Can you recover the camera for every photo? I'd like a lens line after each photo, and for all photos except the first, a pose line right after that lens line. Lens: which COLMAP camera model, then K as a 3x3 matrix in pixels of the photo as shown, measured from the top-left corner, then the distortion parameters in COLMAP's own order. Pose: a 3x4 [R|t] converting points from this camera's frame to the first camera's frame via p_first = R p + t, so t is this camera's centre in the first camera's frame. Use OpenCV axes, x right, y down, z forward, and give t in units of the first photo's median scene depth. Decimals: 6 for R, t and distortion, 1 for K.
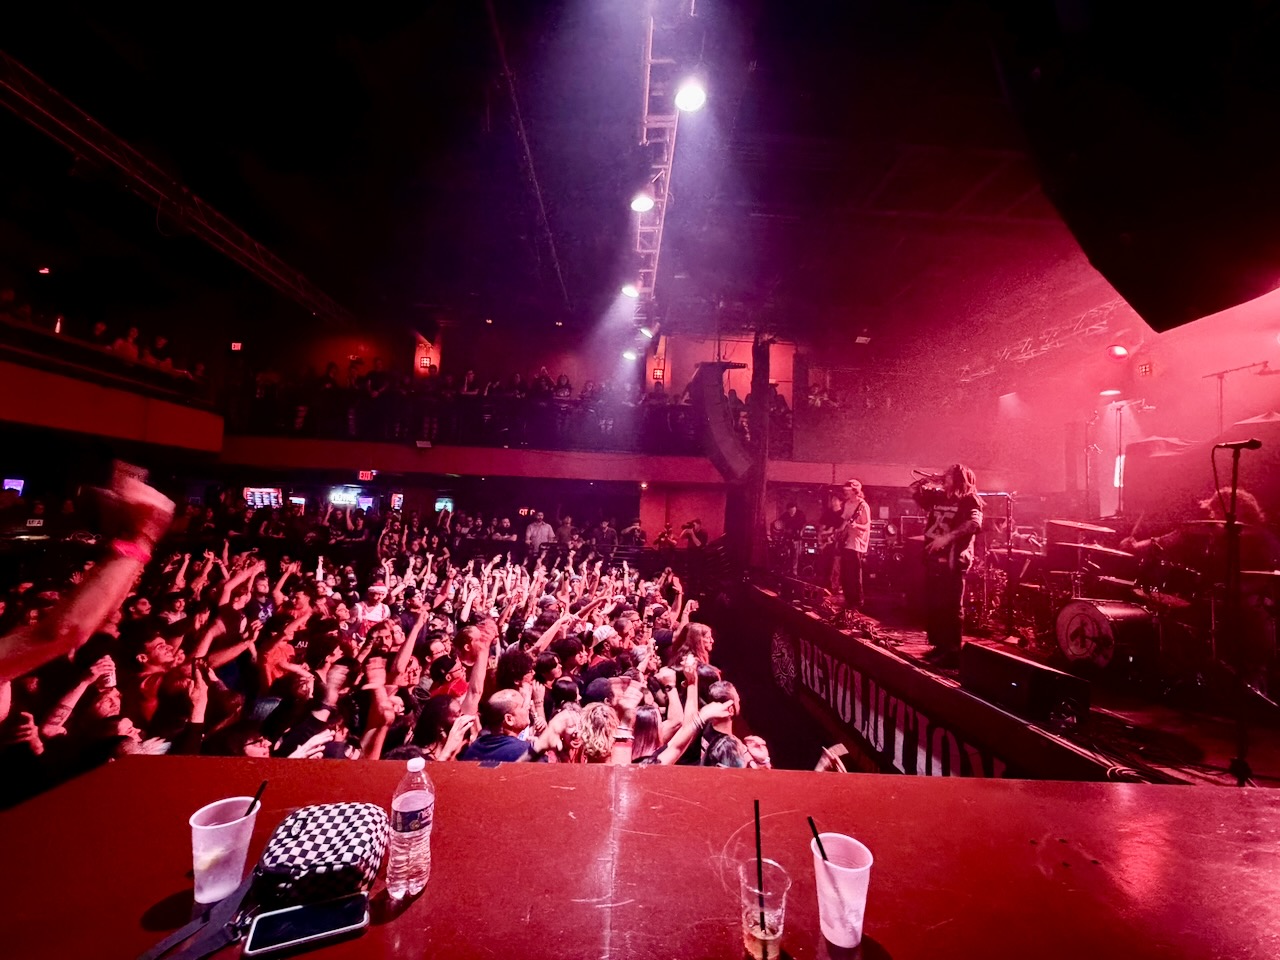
lens RADIAL K [[507.9, 0, 640.0], [0, 507.9, 480.0], [0, 0, 1]] dist [0.000365, -0.000249]
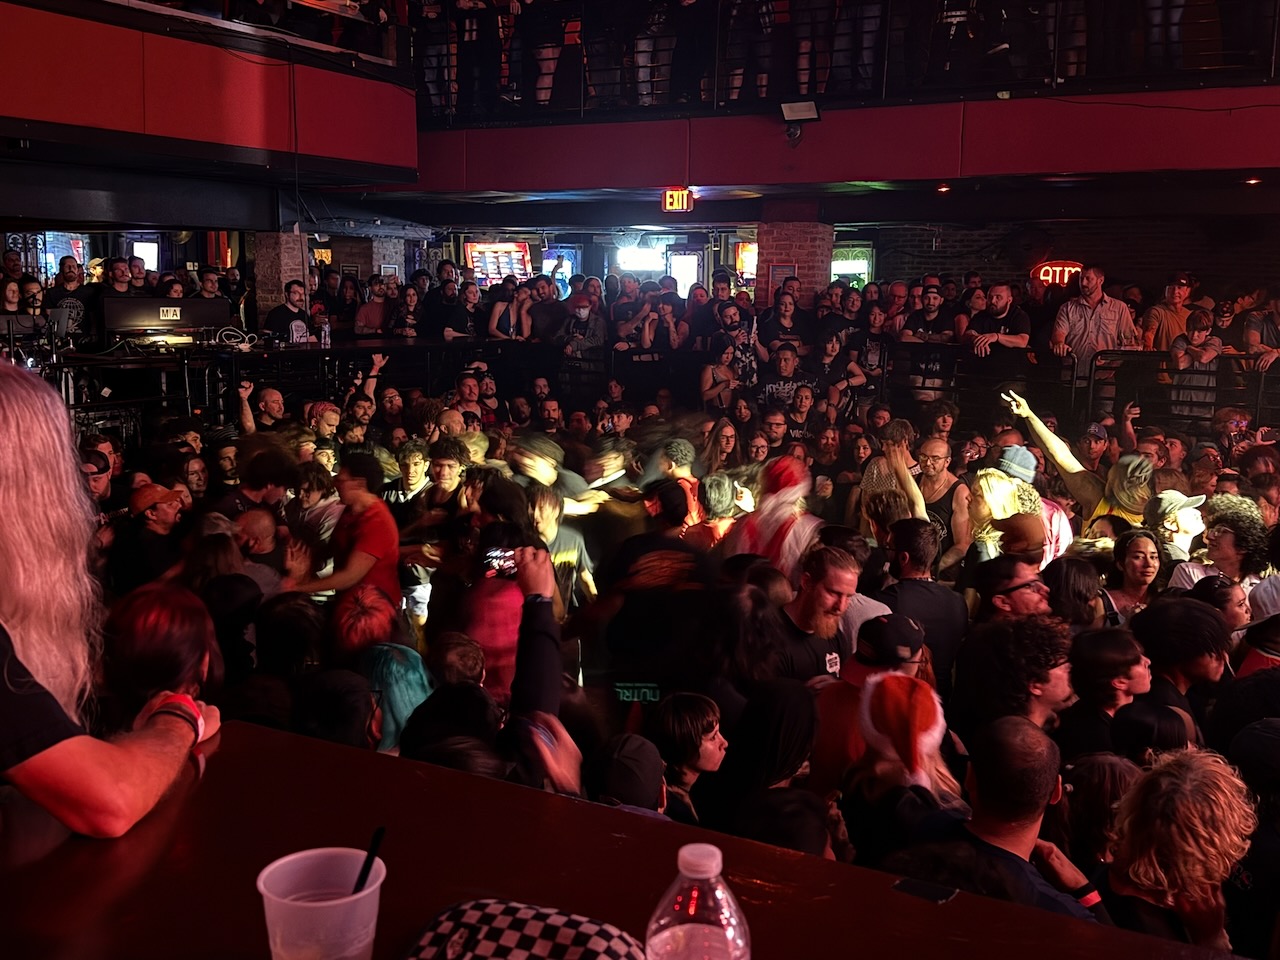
lens RADIAL K [[1274.5, 0, 640.0], [0, 1274.5, 480.0], [0, 0, 1]] dist [0.136237, 0.002357]
pose [[0.862566, 0.055749, -0.502863, -0.016840], [0.053821, 0.978161, 0.200760, 0.088521], [0.503073, -0.200233, 0.840728, 0.223856]]
